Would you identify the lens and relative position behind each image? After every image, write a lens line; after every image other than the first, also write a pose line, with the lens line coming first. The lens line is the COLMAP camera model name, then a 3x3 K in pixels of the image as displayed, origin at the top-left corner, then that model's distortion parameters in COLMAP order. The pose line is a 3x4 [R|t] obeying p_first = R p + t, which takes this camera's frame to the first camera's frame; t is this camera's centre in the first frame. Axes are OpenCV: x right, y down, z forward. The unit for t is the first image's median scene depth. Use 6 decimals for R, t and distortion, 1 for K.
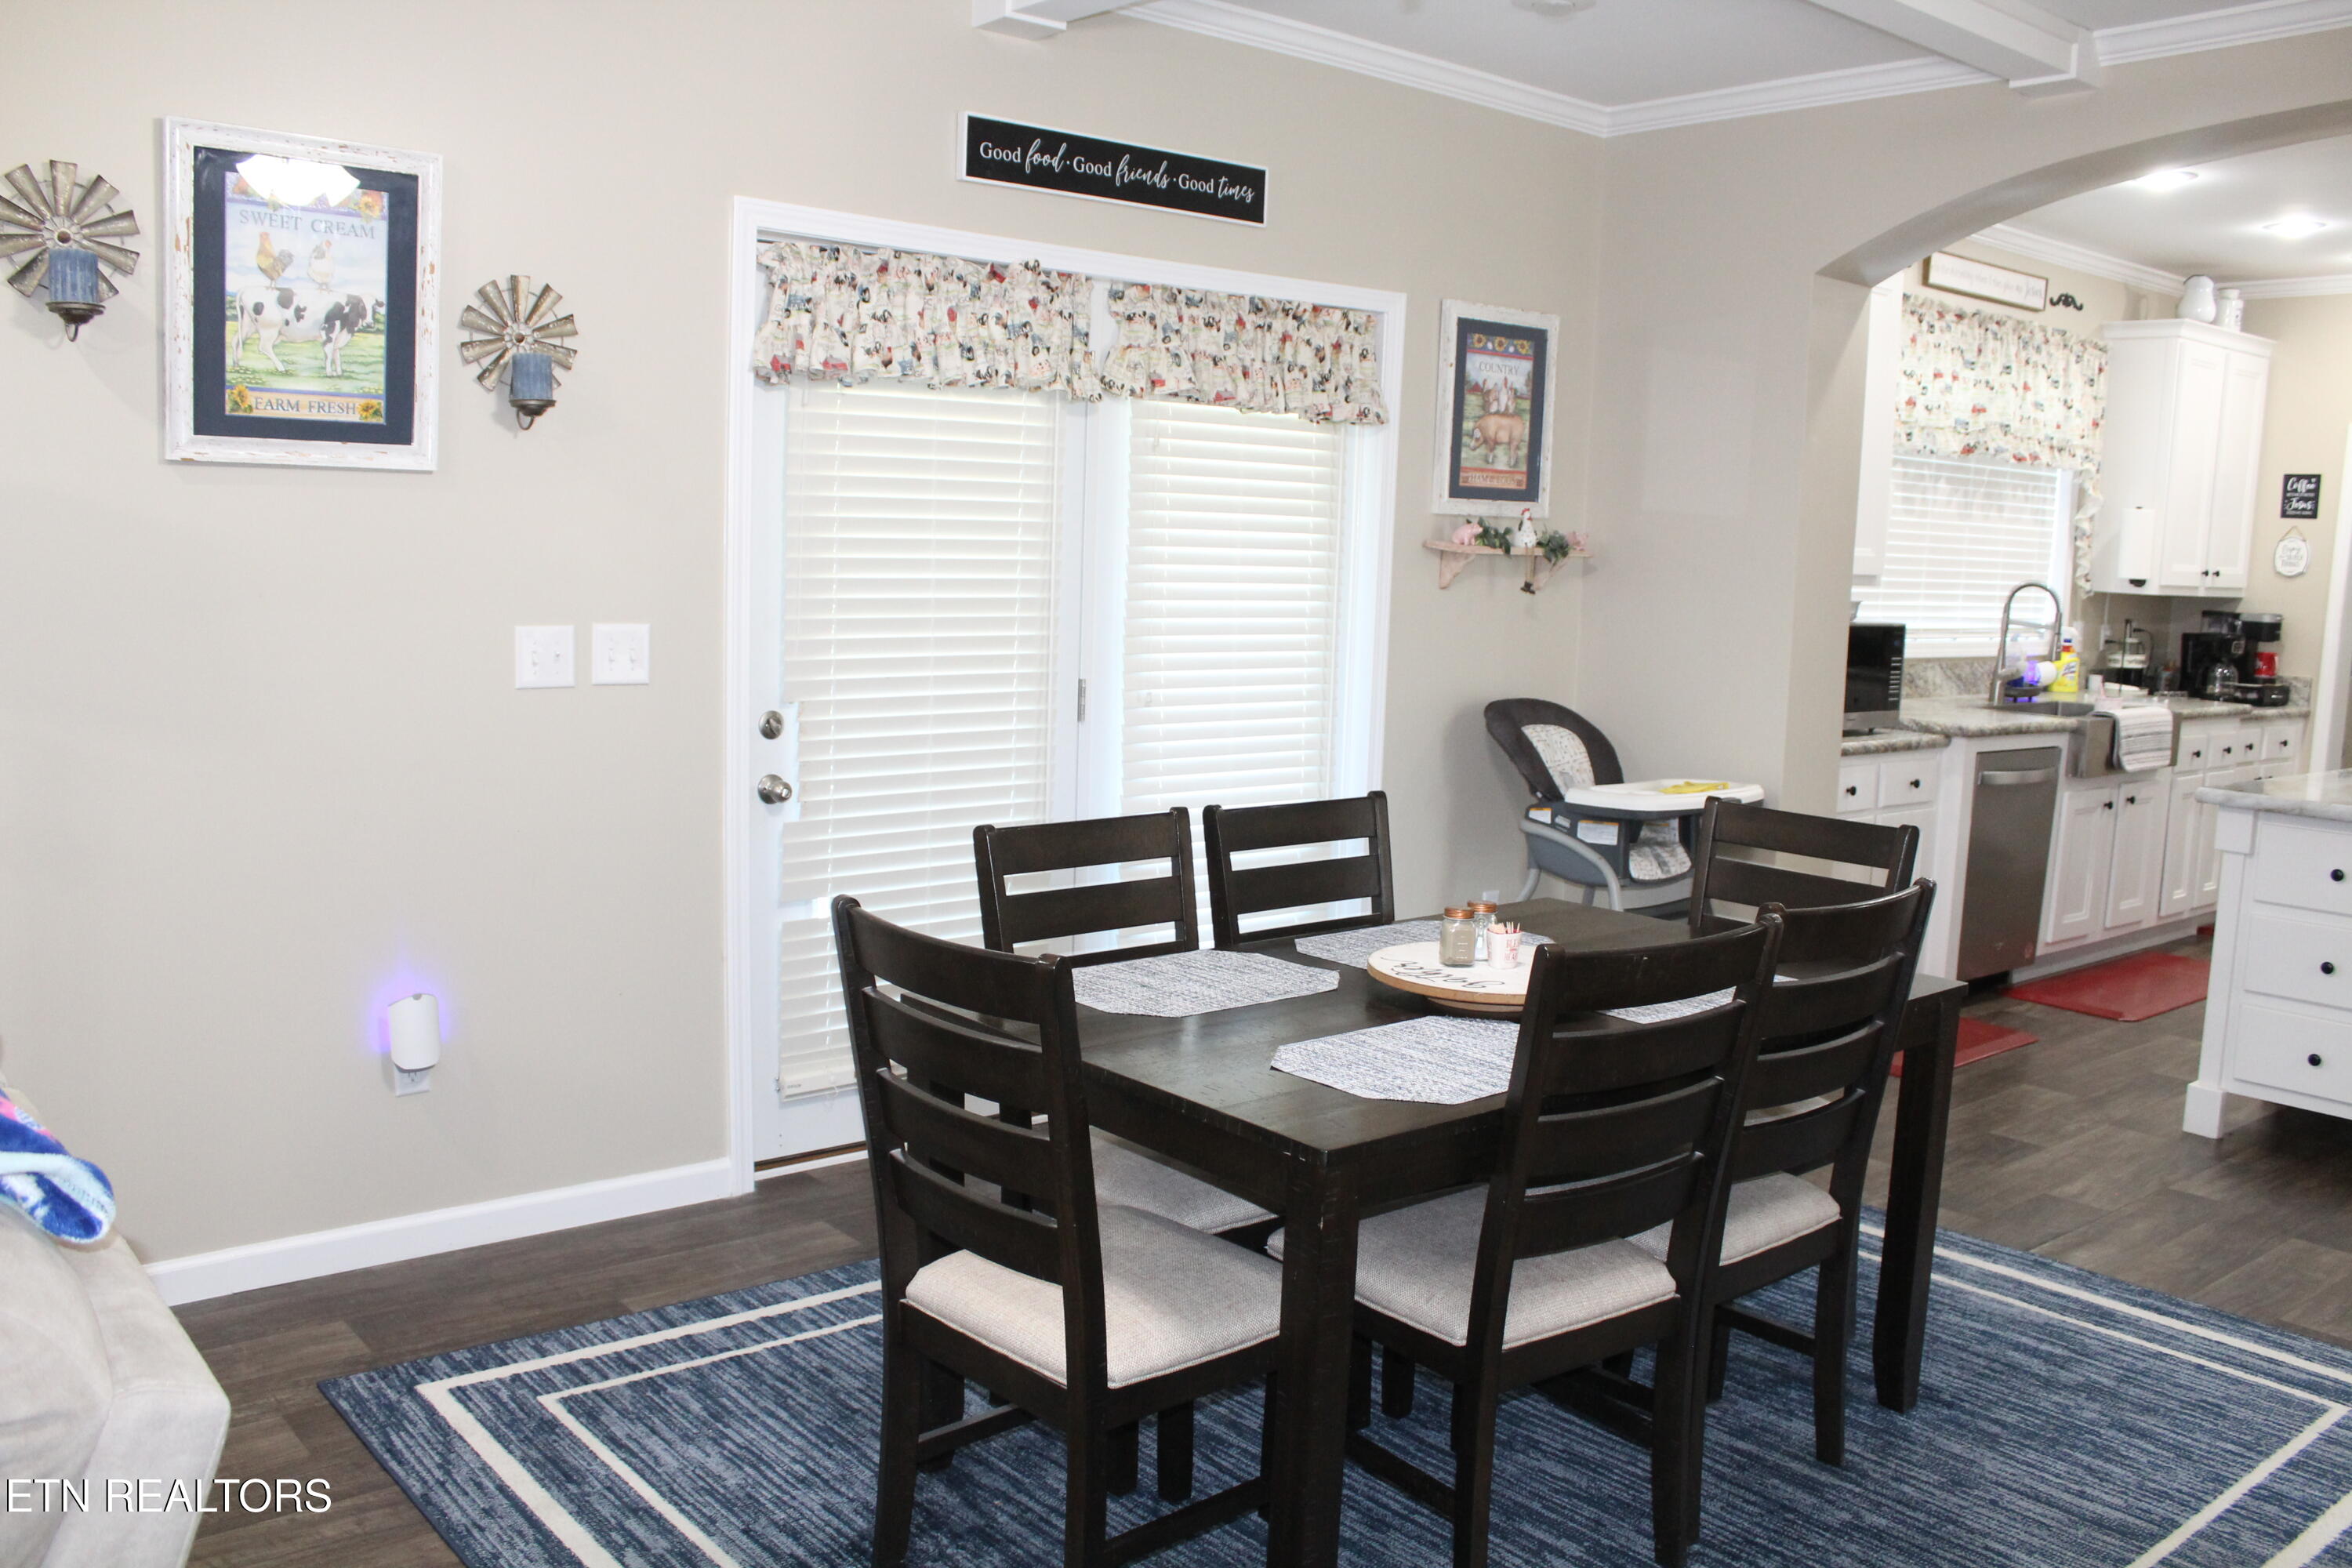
lens RADIAL K [[1957.9, 0, 1167.2], [0, 1957.9, 791.7], [0, 0, 1]] dist [-0.165300, 0.156200]
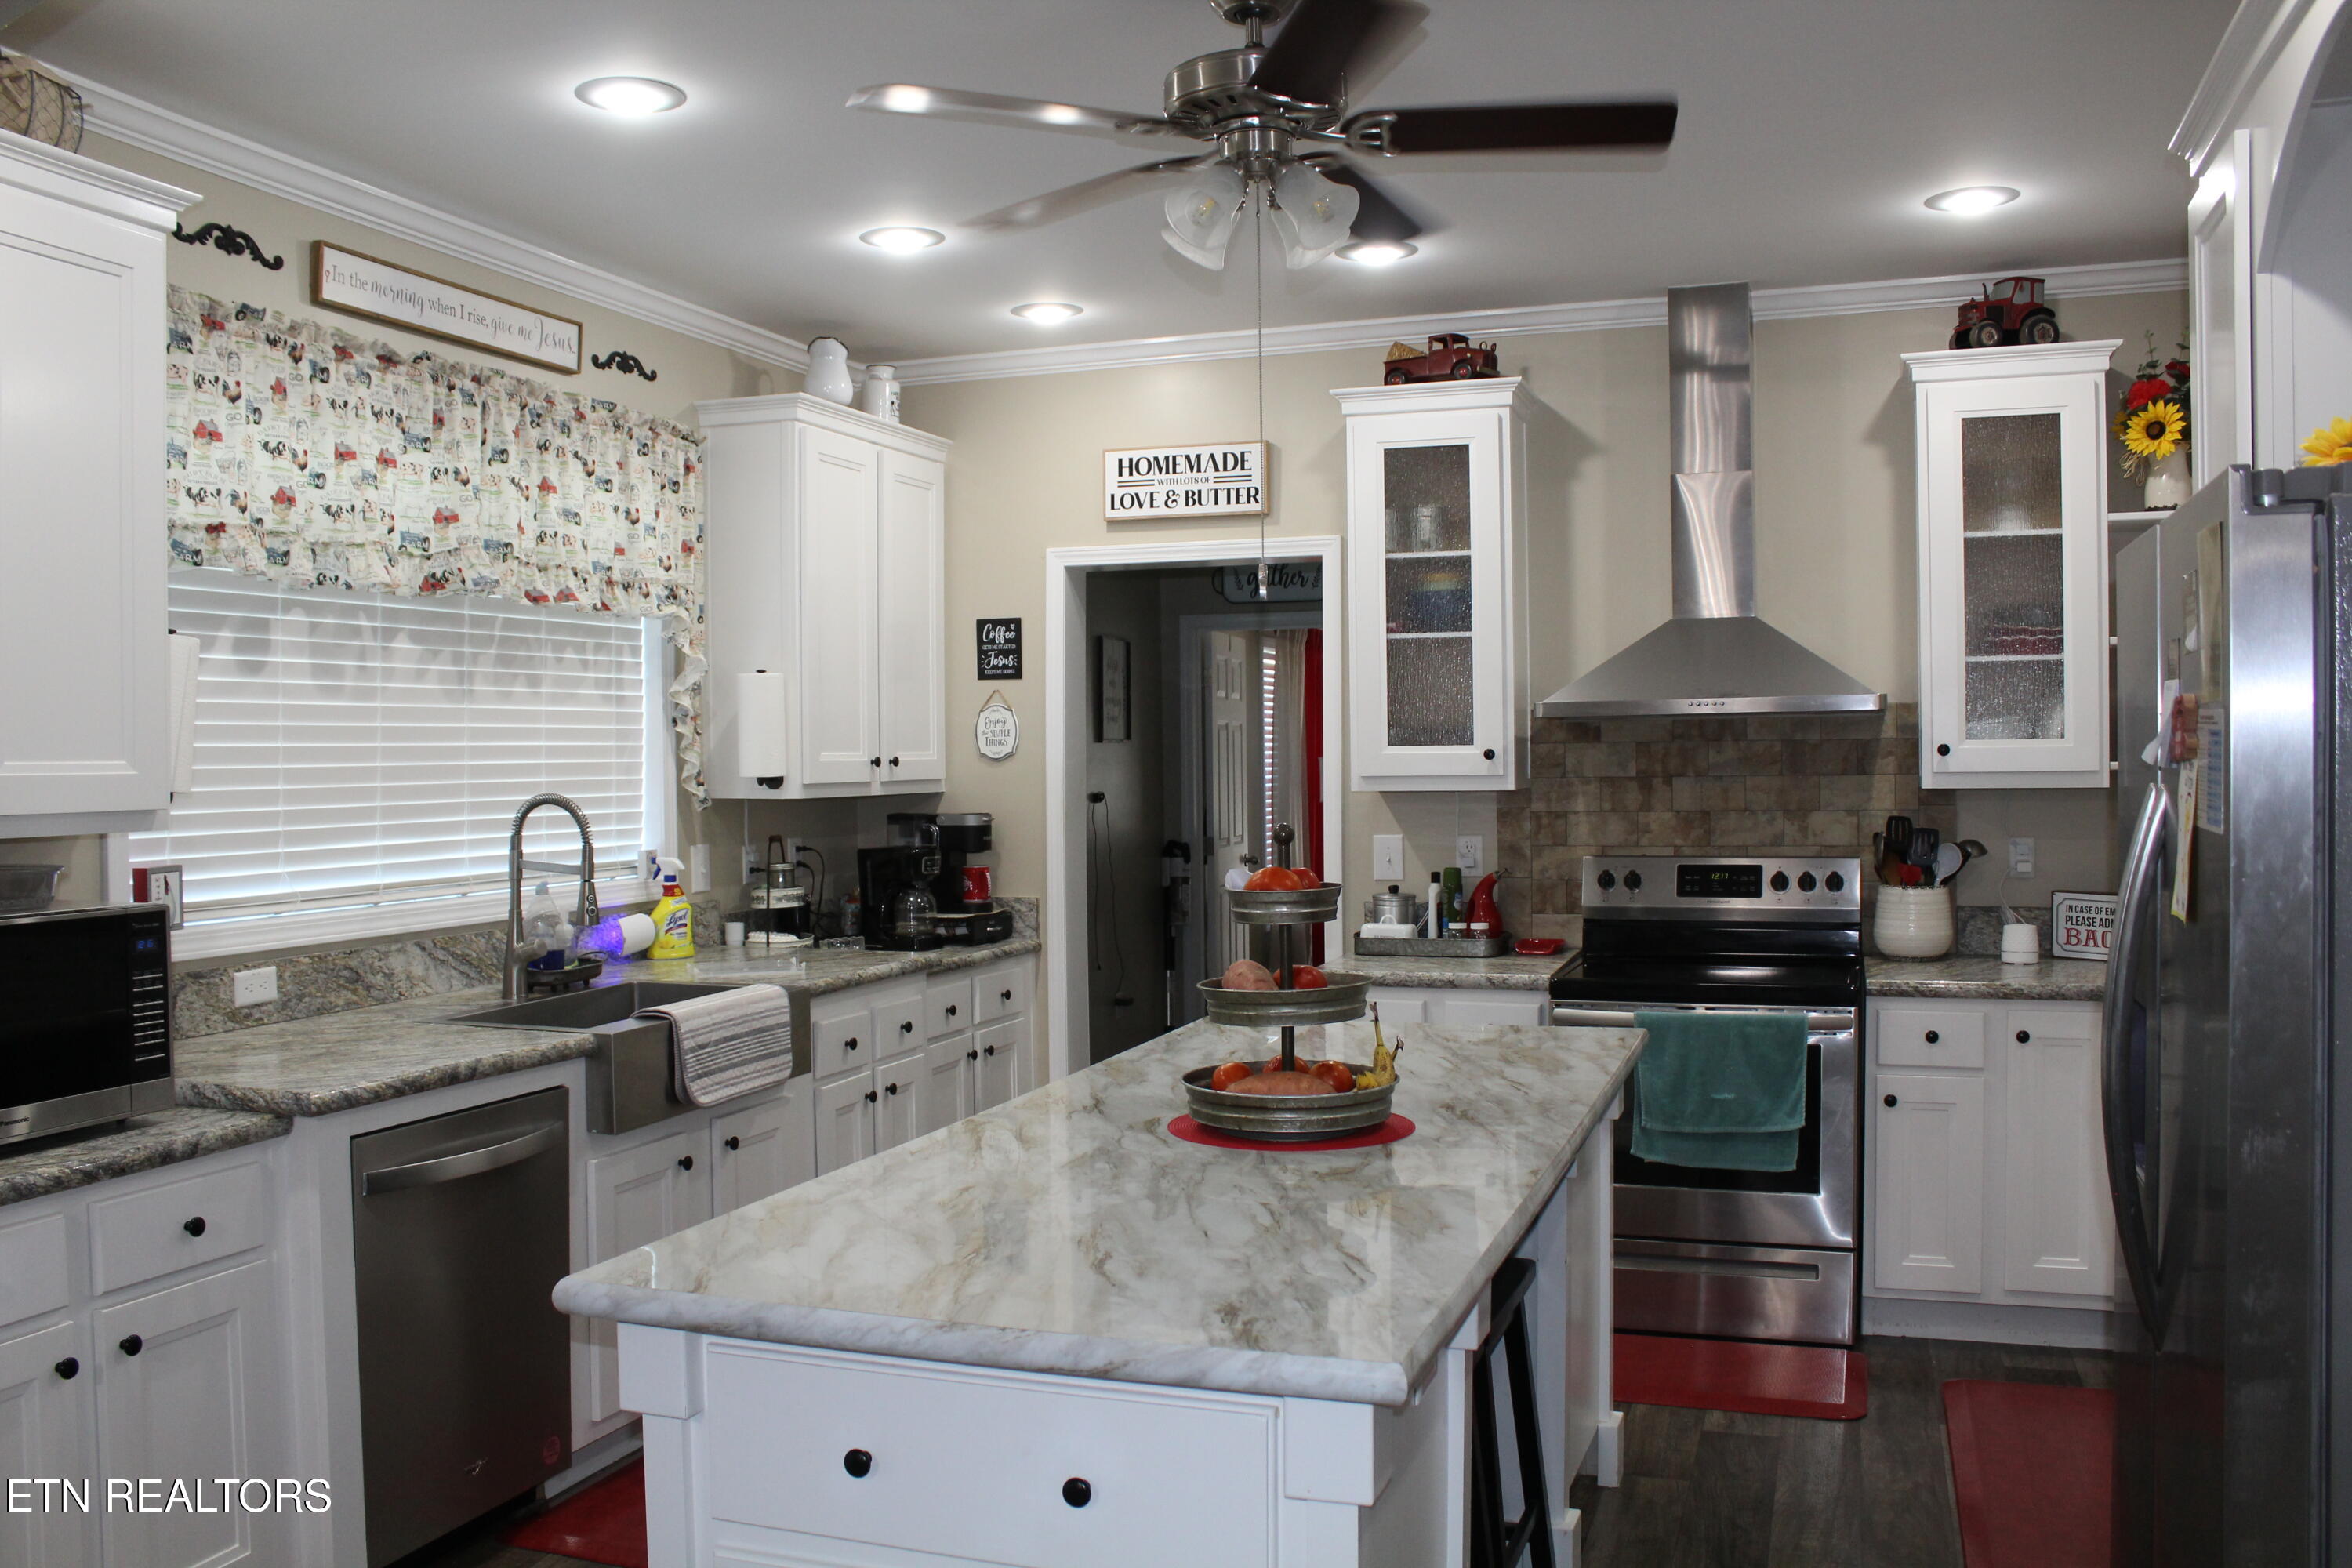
lens RADIAL K [[1957.9, 0, 1167.2], [0, 1957.9, 791.7], [0, 0, 1]] dist [-0.165300, 0.156200]
pose [[0.856606, -0.053360, 0.513205, 0.291506], [0.107429, 0.991285, -0.076245, -0.041481], [-0.504664, 0.120444, 0.854873, 0.356825]]
